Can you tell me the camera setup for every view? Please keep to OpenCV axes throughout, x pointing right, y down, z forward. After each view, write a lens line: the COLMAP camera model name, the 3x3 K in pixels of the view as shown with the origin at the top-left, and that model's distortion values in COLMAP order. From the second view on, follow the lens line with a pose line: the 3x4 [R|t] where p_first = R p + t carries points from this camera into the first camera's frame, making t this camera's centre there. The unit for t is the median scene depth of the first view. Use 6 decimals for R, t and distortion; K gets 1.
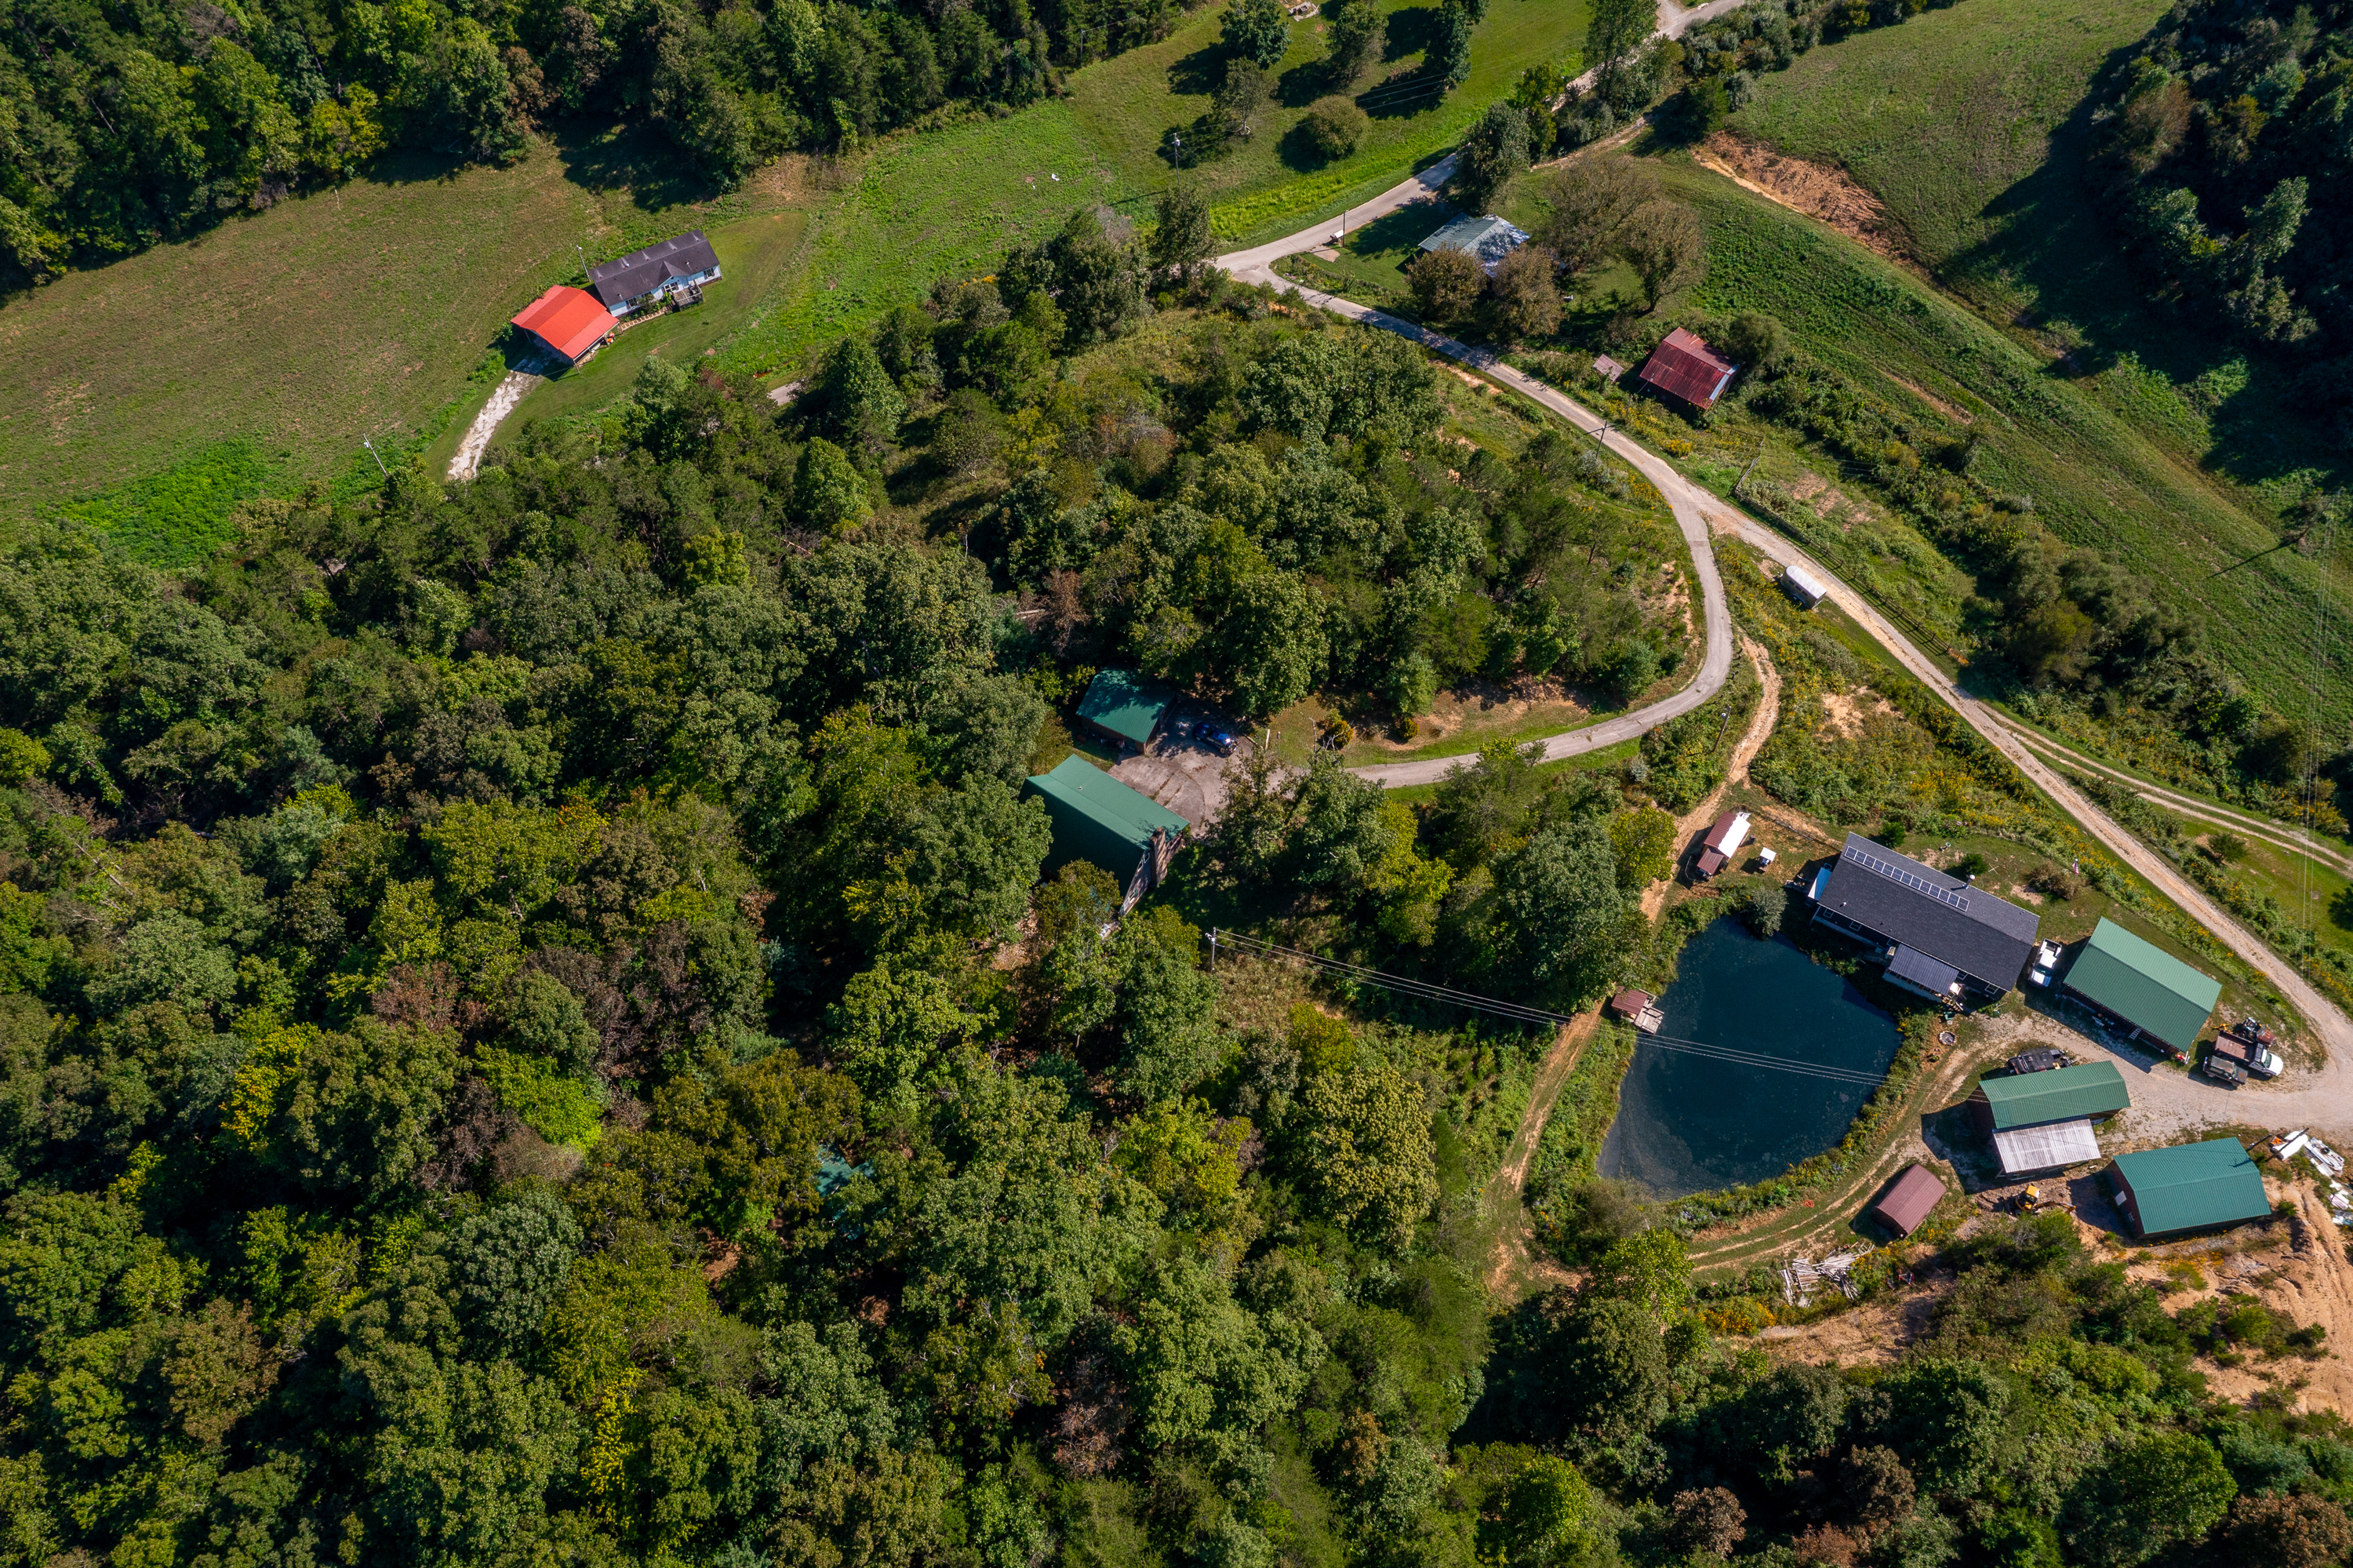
lens RADIAL K [[1903.6, 0, 1144.7], [0, 1903.6, 789.1], [0, 0, 1]] dist [-0.006742, 0.001995]
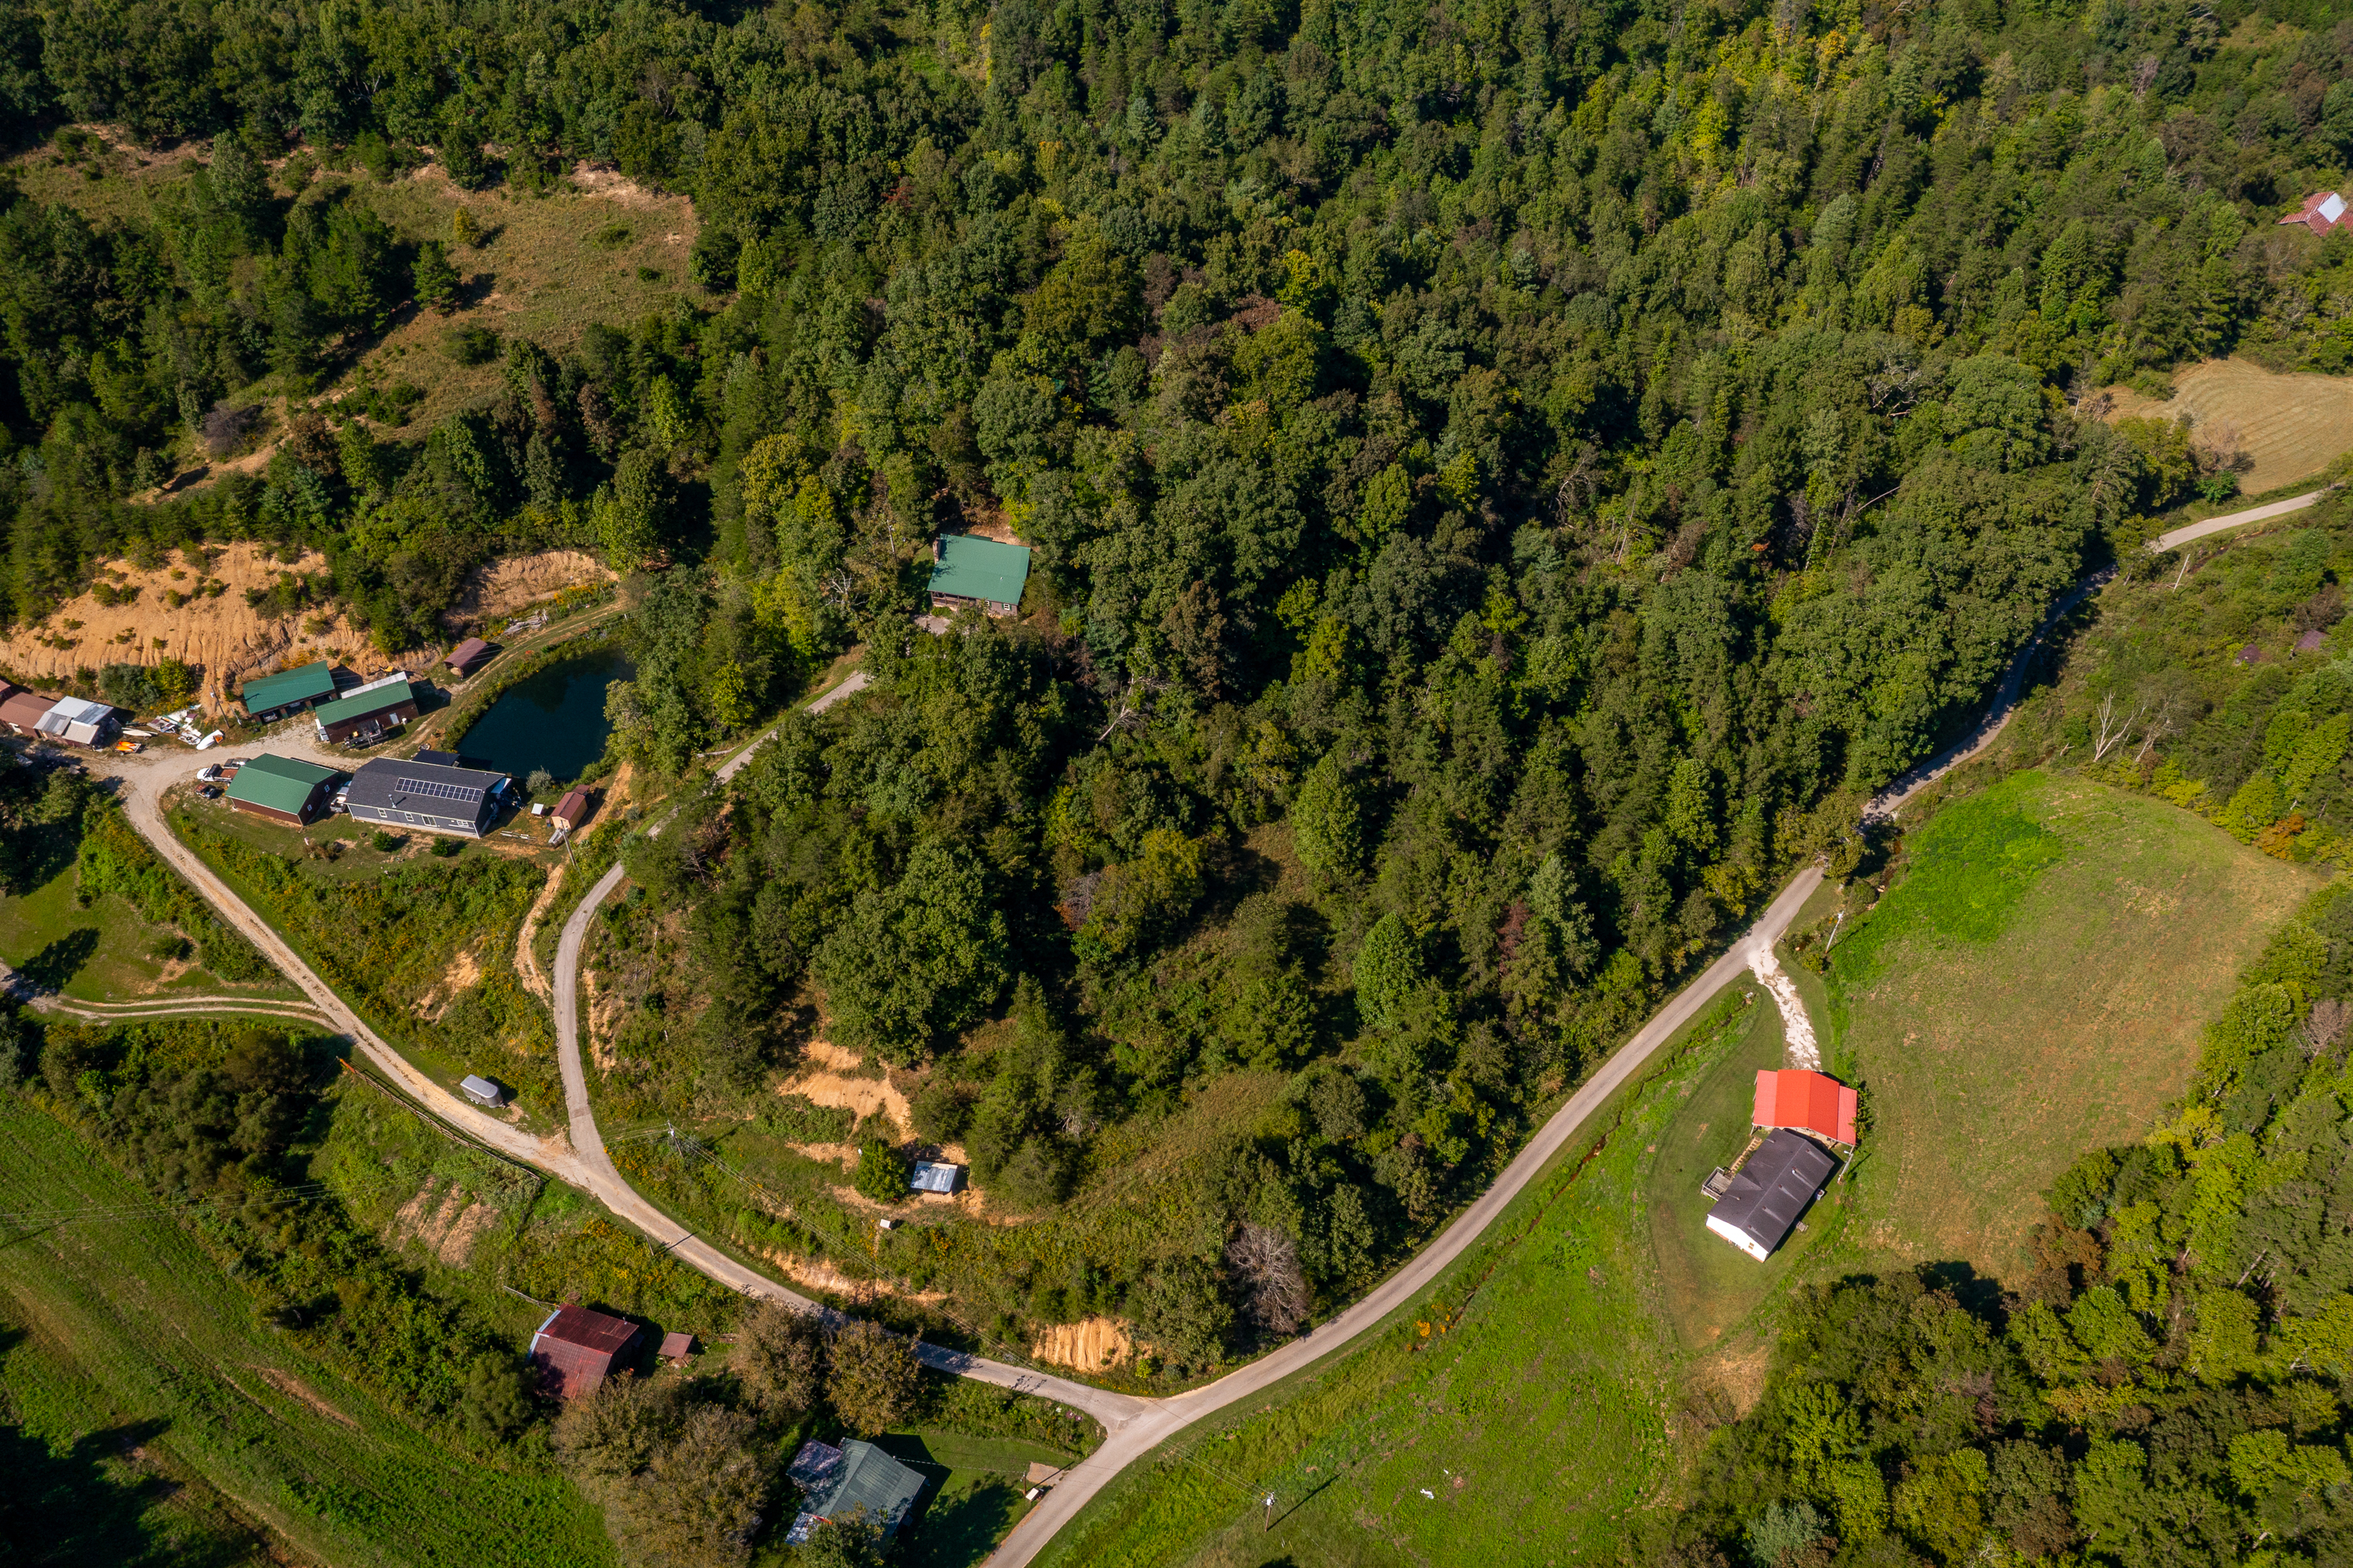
lens RADIAL K [[1857.6, 0, 1177.1], [0, 1857.6, 770.3], [0, 0, 1]] dist [-0.017665, -0.003277]
pose [[-0.938579, 0.263225, -0.223120, 0.170568], [-0.272995, -0.170952, 0.946704, -1.199586], [0.211054, 0.949467, 0.232311, 0.692525]]
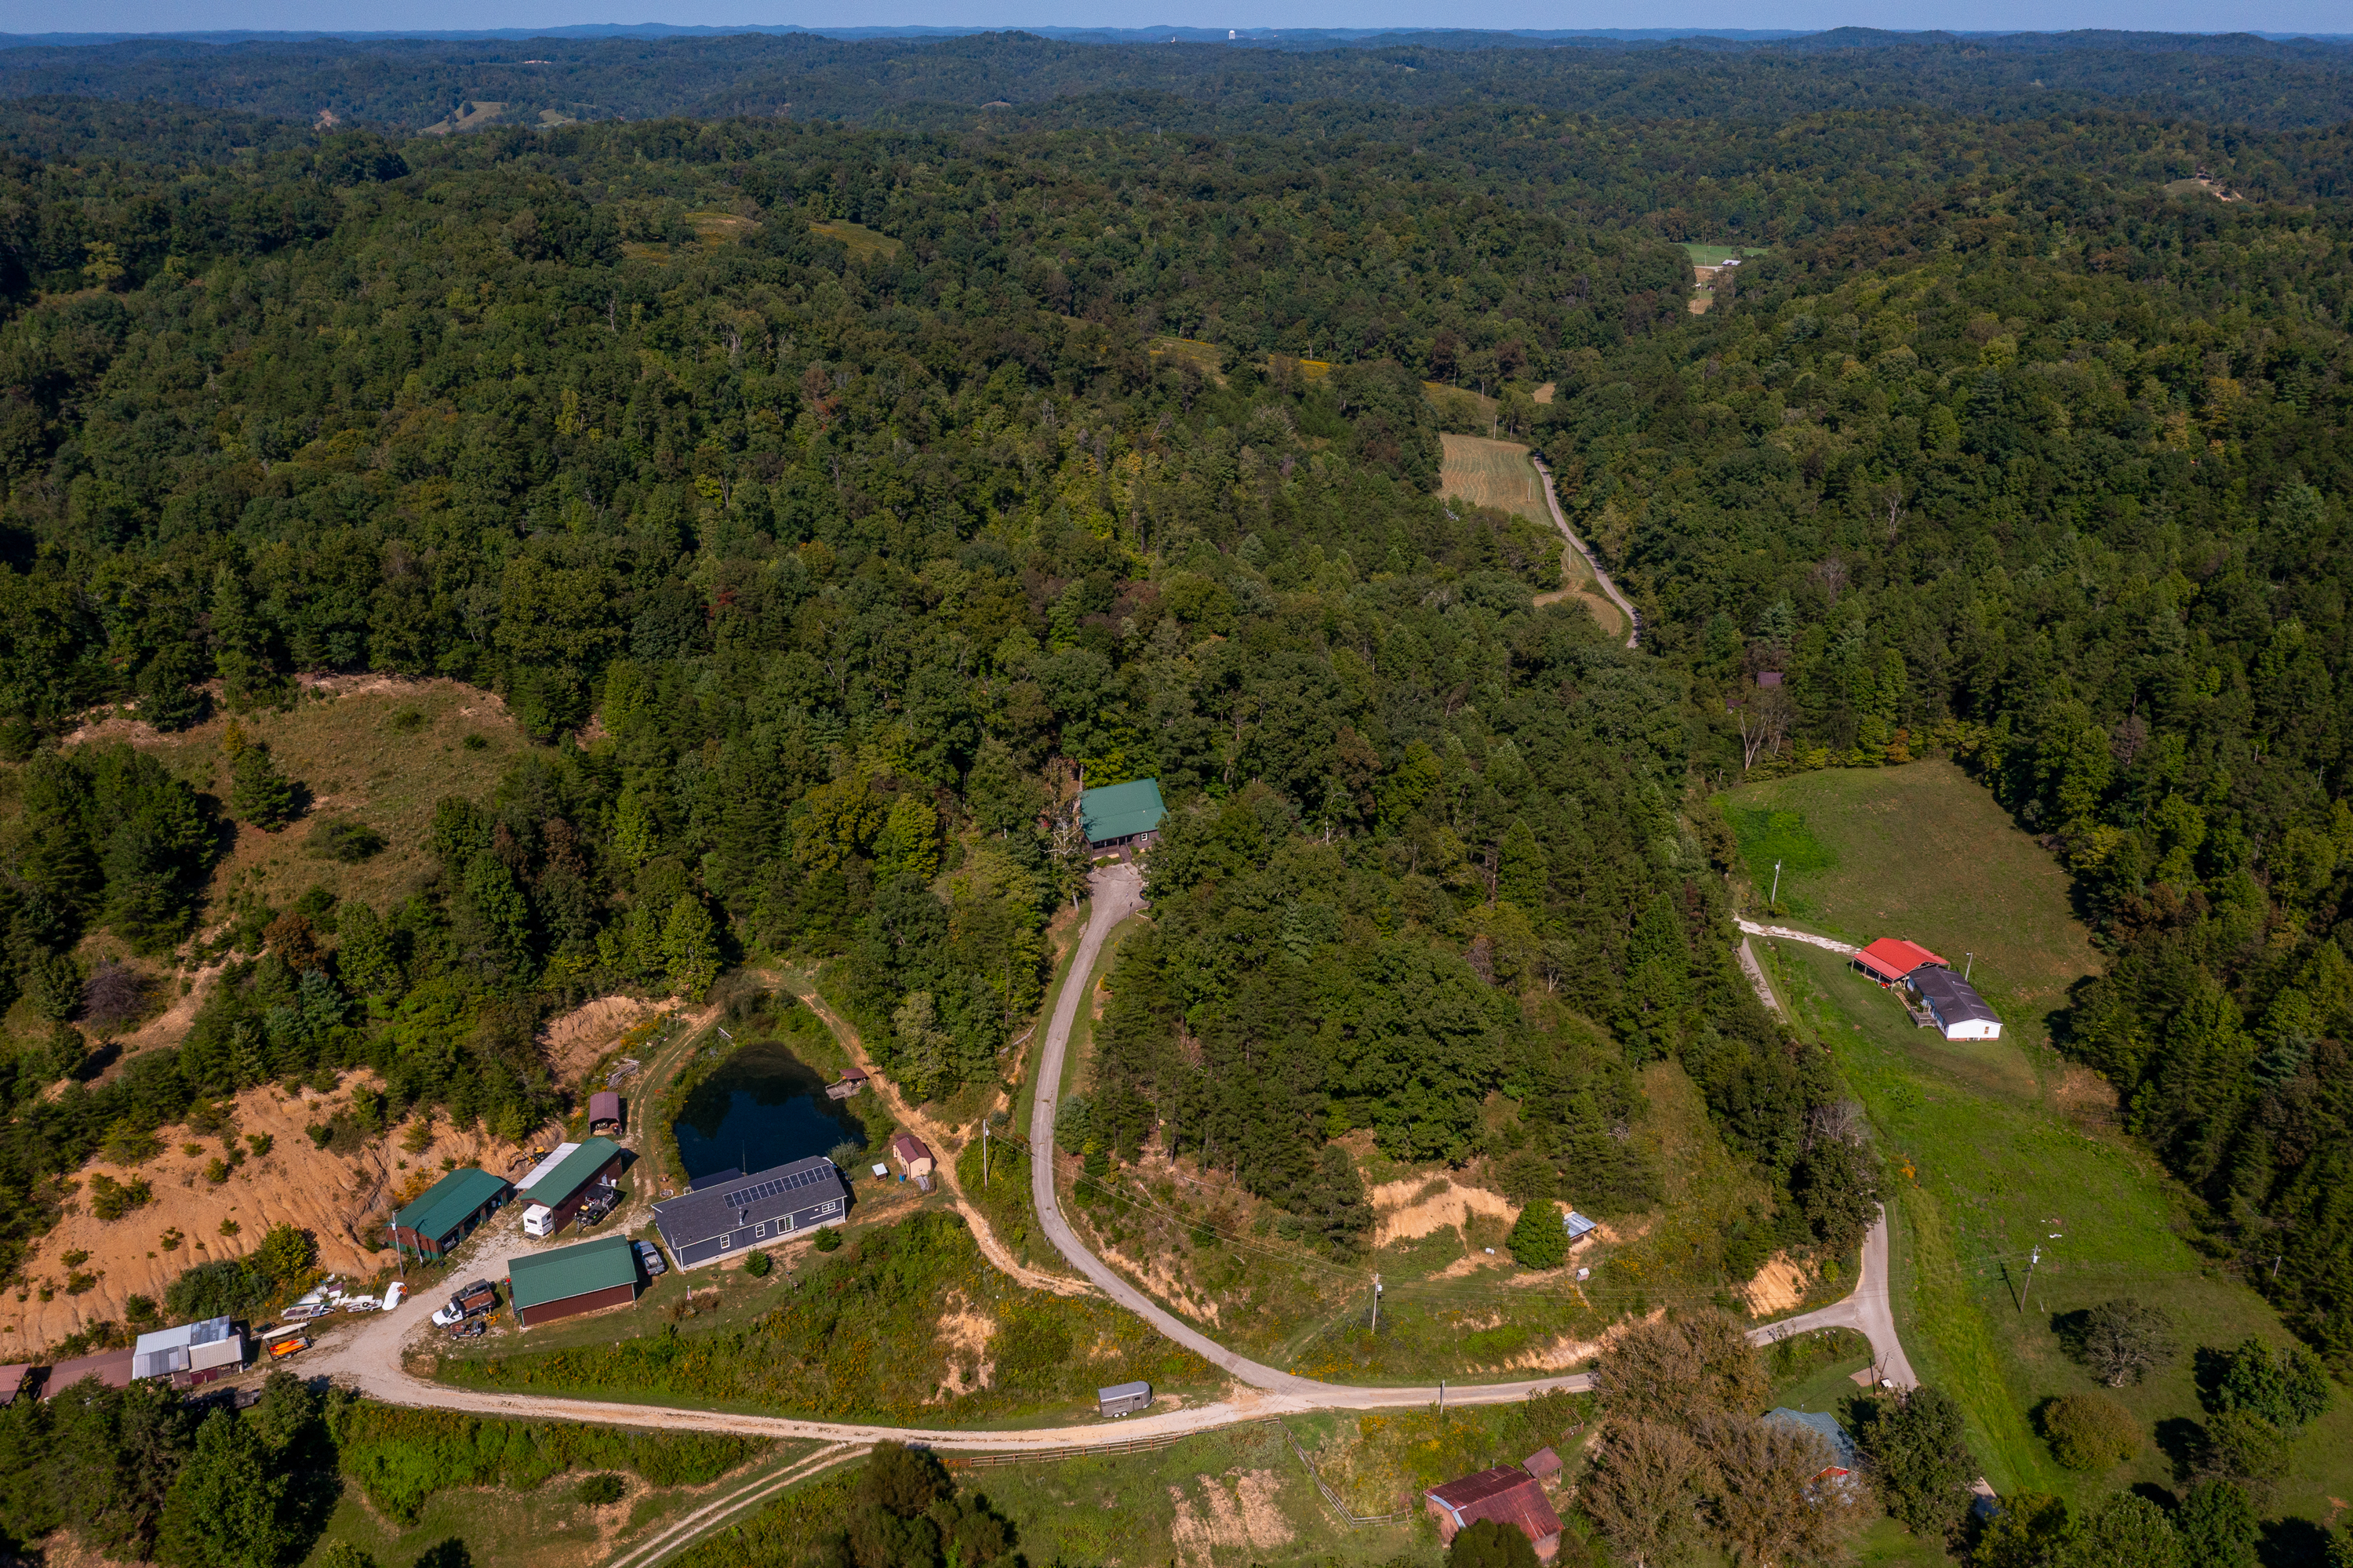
lens RADIAL K [[1857.6, 0, 1177.1], [0, 1857.6, 770.3], [0, 0, 1]] dist [-0.017665, -0.003277]
pose [[-0.470589, 0.353843, -0.808296, 0.961710], [-0.744252, 0.332889, 0.579029, -0.748859], [0.473958, 0.874060, 0.106694, 0.683587]]
